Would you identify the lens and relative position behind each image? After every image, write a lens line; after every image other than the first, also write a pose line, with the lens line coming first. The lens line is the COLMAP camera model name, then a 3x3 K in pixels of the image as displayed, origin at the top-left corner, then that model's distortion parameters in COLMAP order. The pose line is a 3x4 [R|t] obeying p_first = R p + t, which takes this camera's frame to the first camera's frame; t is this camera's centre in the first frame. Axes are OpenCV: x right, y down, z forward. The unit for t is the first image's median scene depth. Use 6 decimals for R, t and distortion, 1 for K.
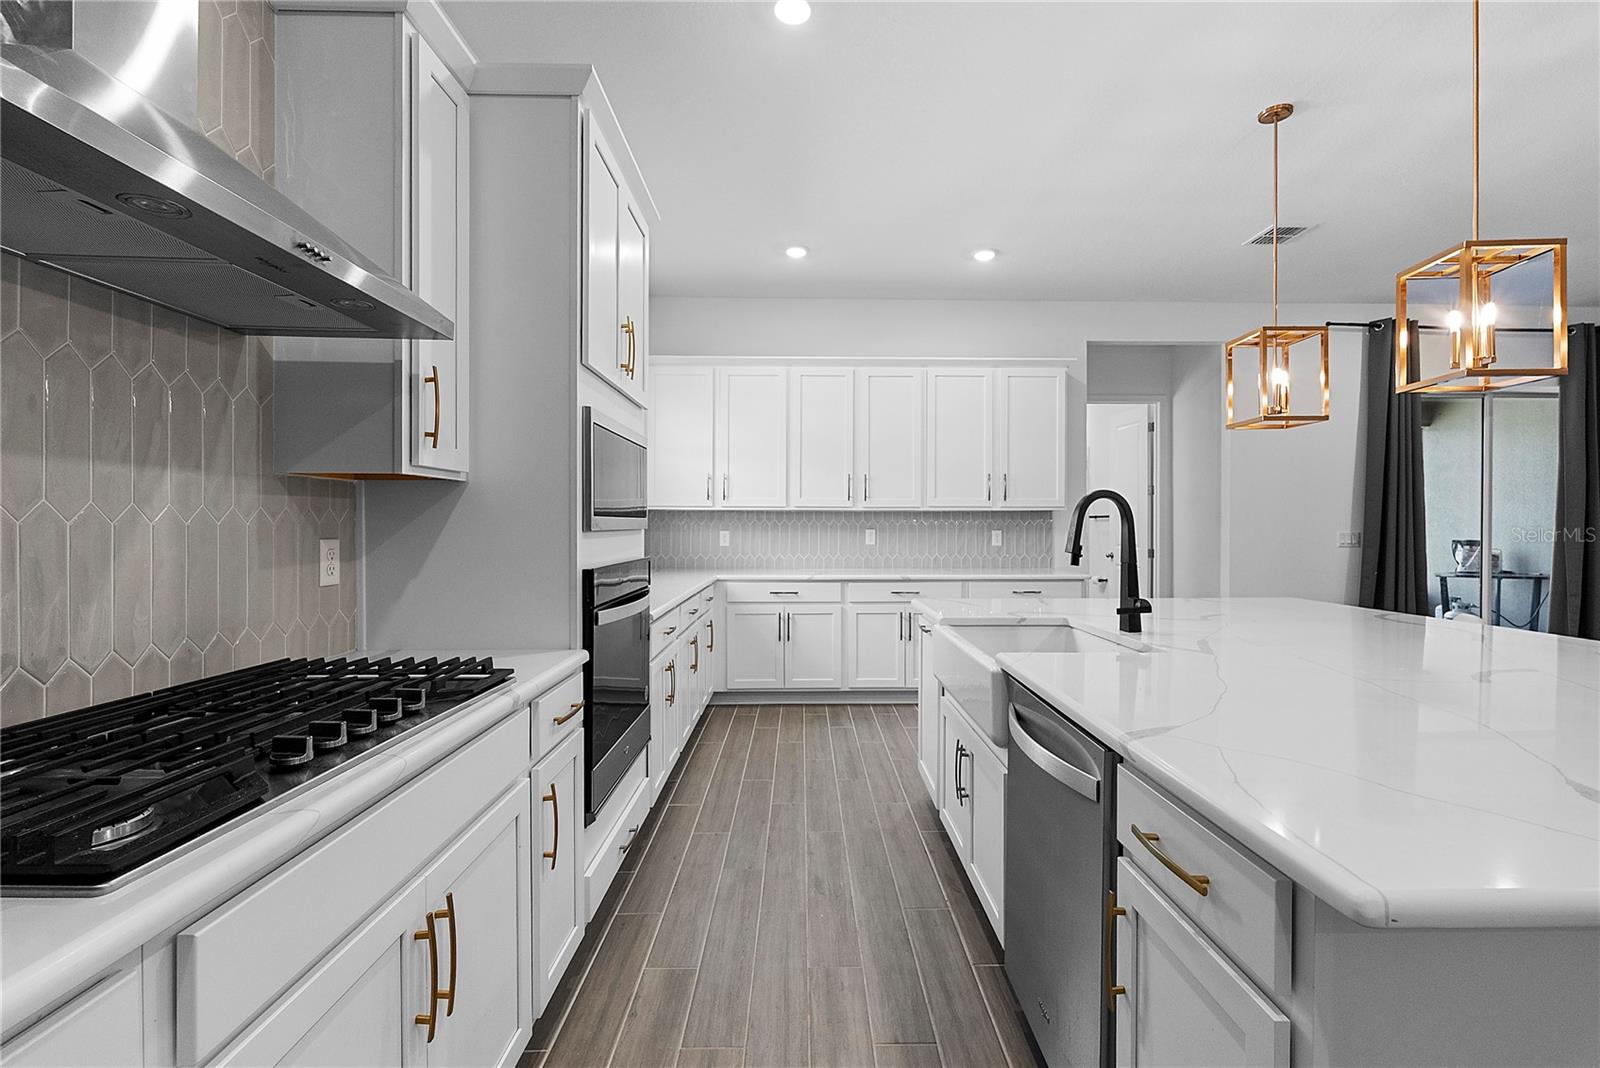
lens RADIAL K [[707.2, 0, 805.2], [0, 707.2, 530.1], [0, 0, 1]] dist [-0.005116, -0.000759]
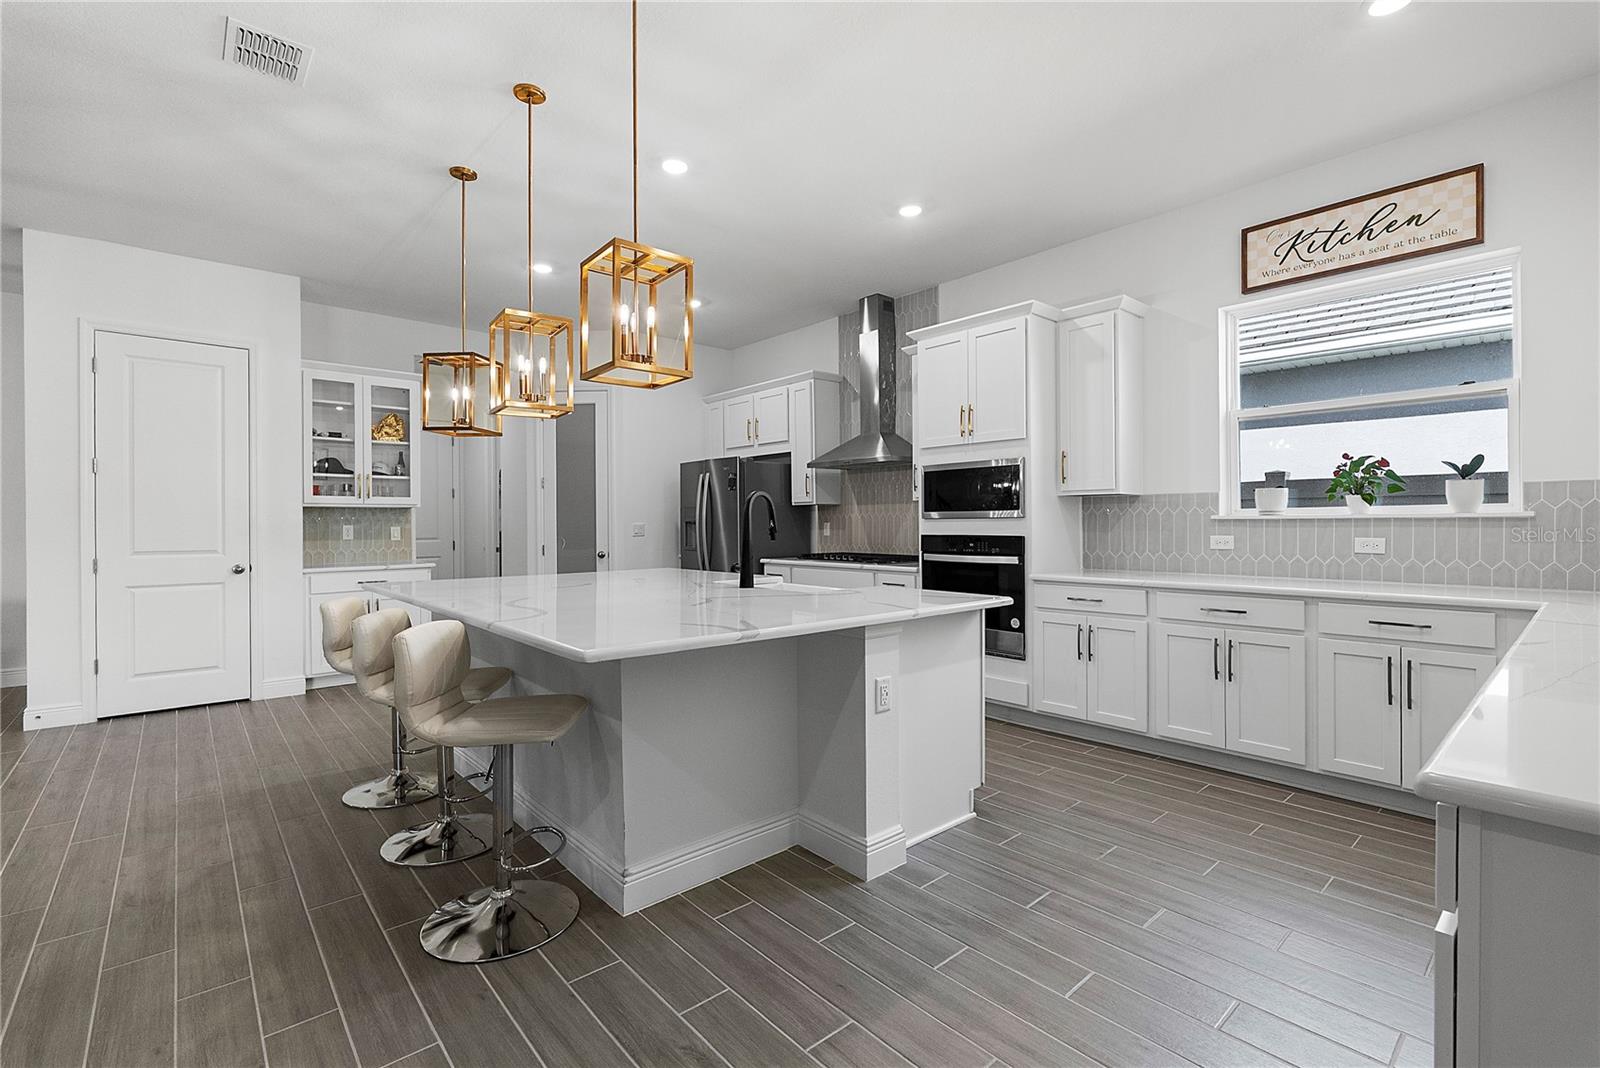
lens RADIAL K [[707.2, 0, 803.2], [0, 707.2, 525.7], [0, 0, 1]] dist [-0.005116, -0.000759]
pose [[-0.749056, 0.008022, -0.662459, 0.631135], [0.003093, 0.999958, 0.008612, 0.001308], [0.662500, 0.004402, -0.749049, 1.020683]]
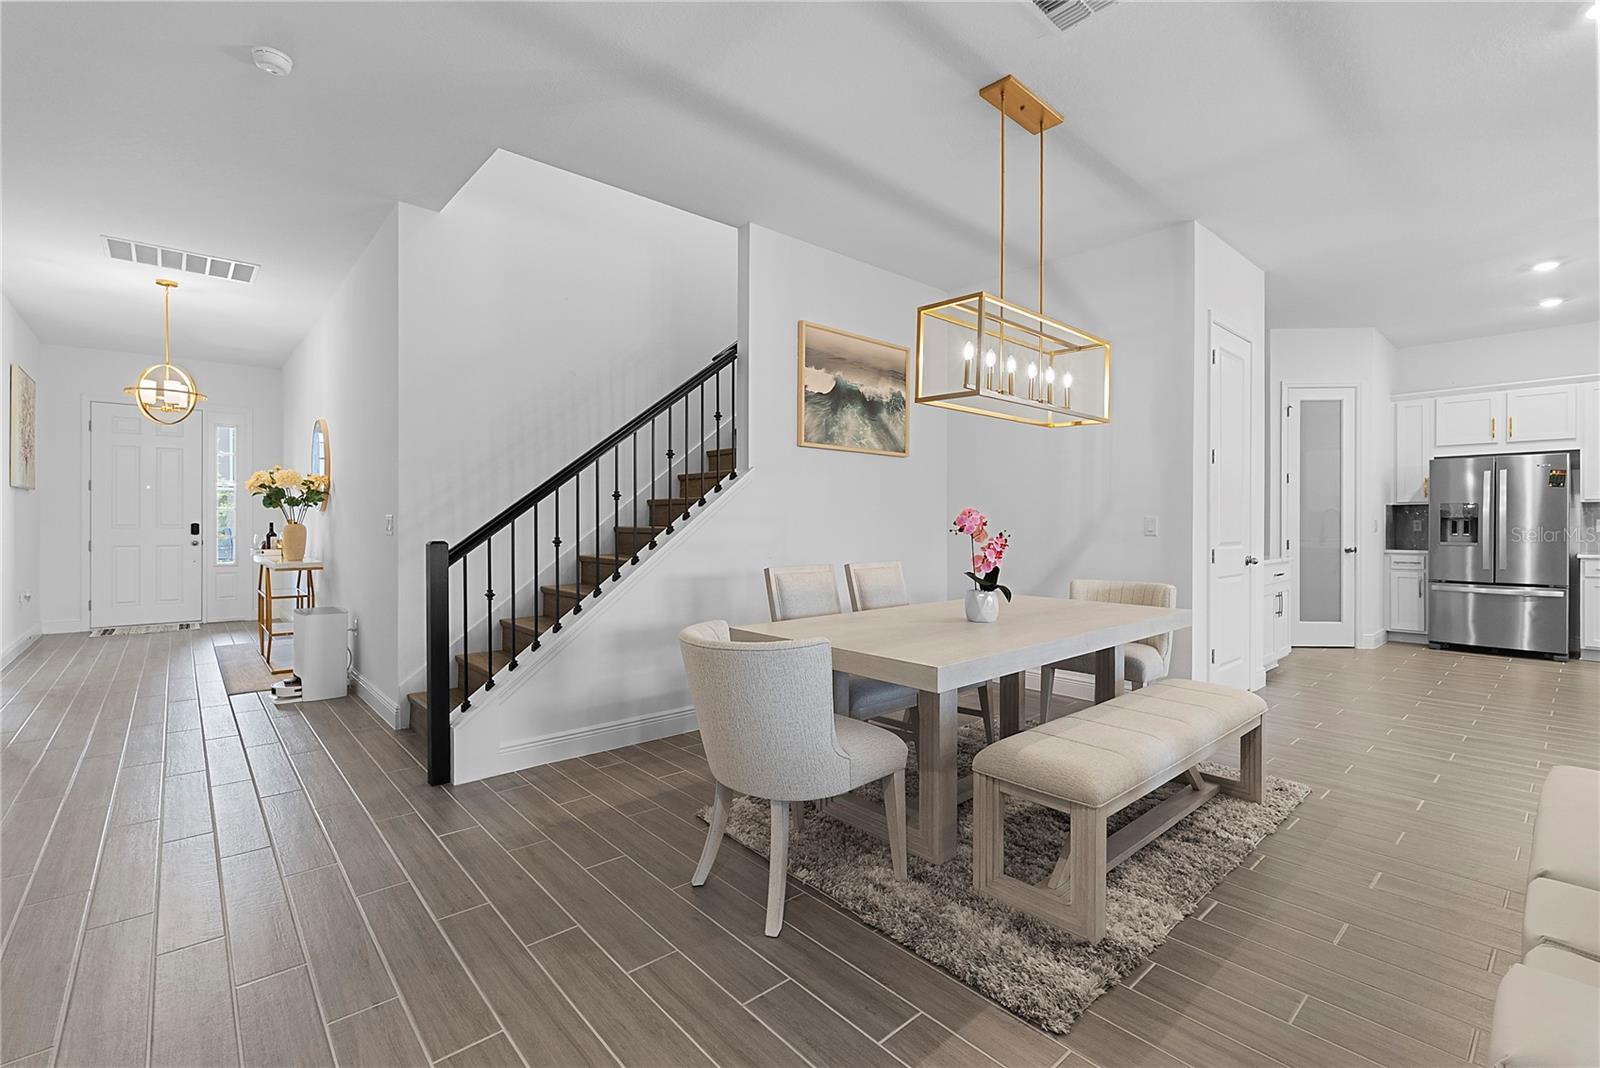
lens RADIAL K [[707.2, 0, 833.5], [0, 707.2, 526.0], [0, 0, 1]] dist [-0.005116, -0.000759]
pose [[-0.745377, 0.007979, -0.666596, 1.691752], [-0.001690, 0.999903, 0.013859, 0.003868], [0.666642, 0.011457, -0.745290, 0.098434]]
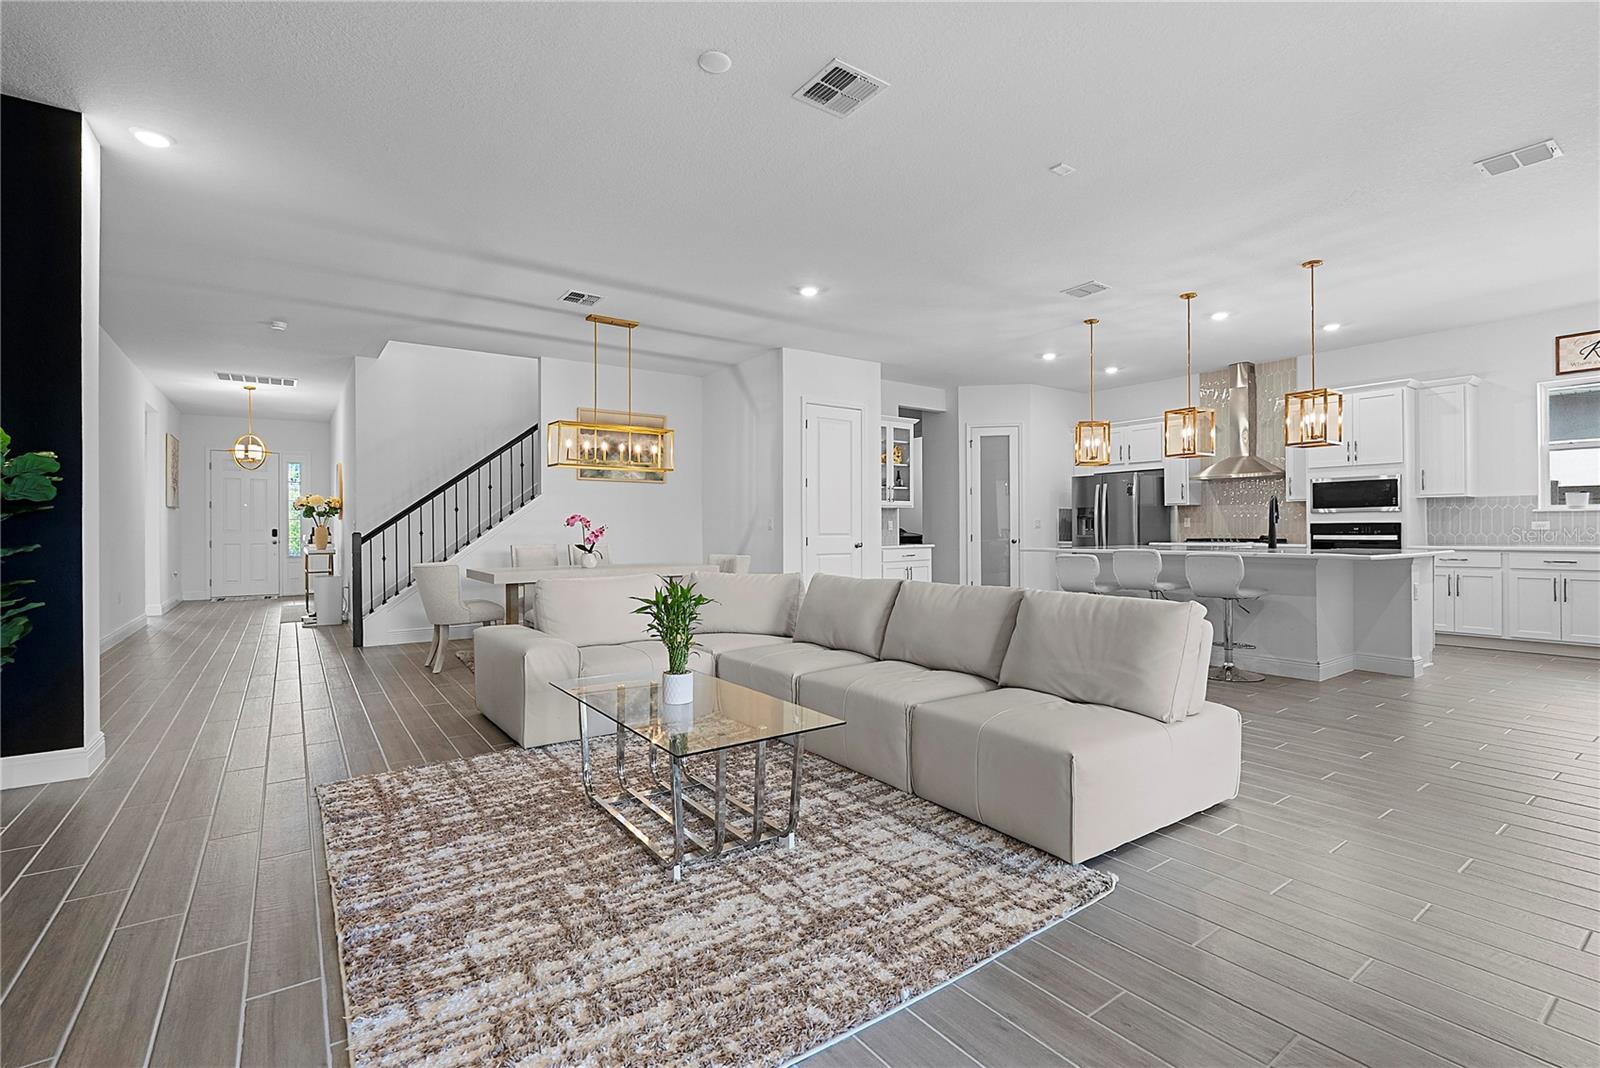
lens RADIAL K [[707.2, 0, 815.9], [0, 707.2, 529.2], [0, 0, 1]] dist [-0.005116, -0.000759]
pose [[-0.812174, 0.010192, -0.583326, 1.605600], [0.006432, 0.999943, 0.008516, 0.015470], [0.583379, 0.003165, -0.812194, 1.012379]]
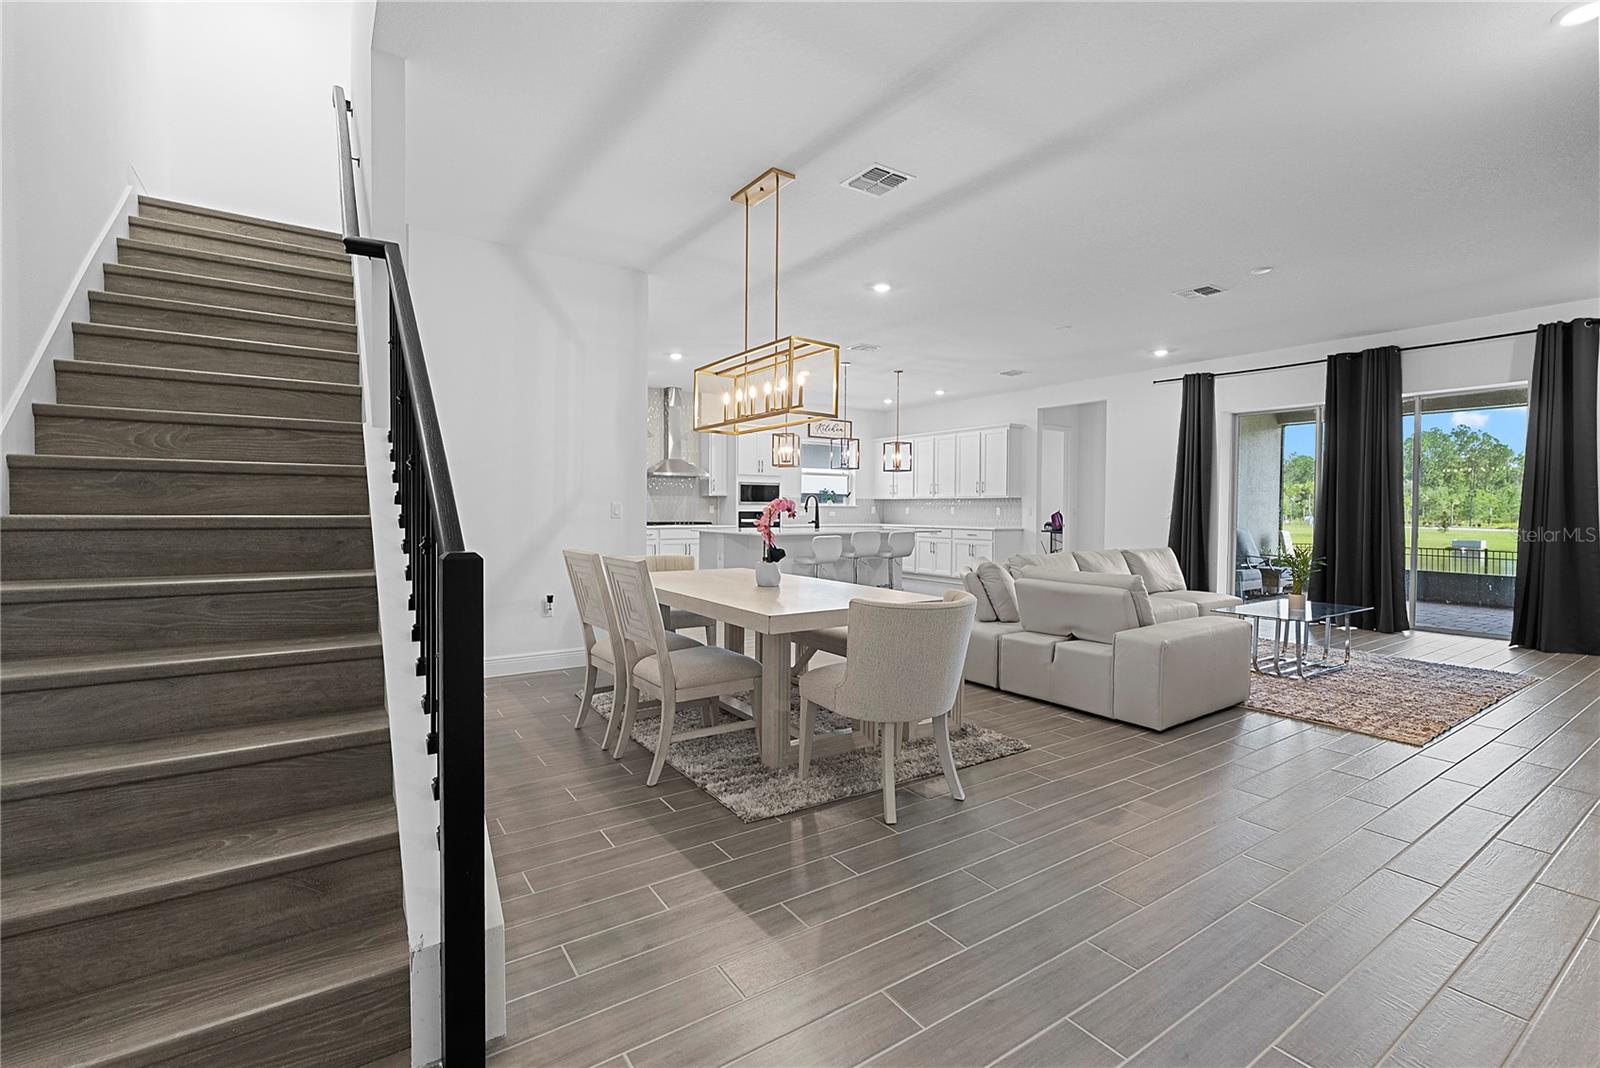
lens RADIAL K [[707.2, 0, 787.2], [0, 707.2, 532.6], [0, 0, 1]] dist [-0.005116, -0.000759]
pose [[0.539152, 0.038709, -0.841318, 1.856737], [-0.015600, 0.999231, 0.035977, 0.006767], [0.842064, -0.006272, 0.539342, -0.679095]]
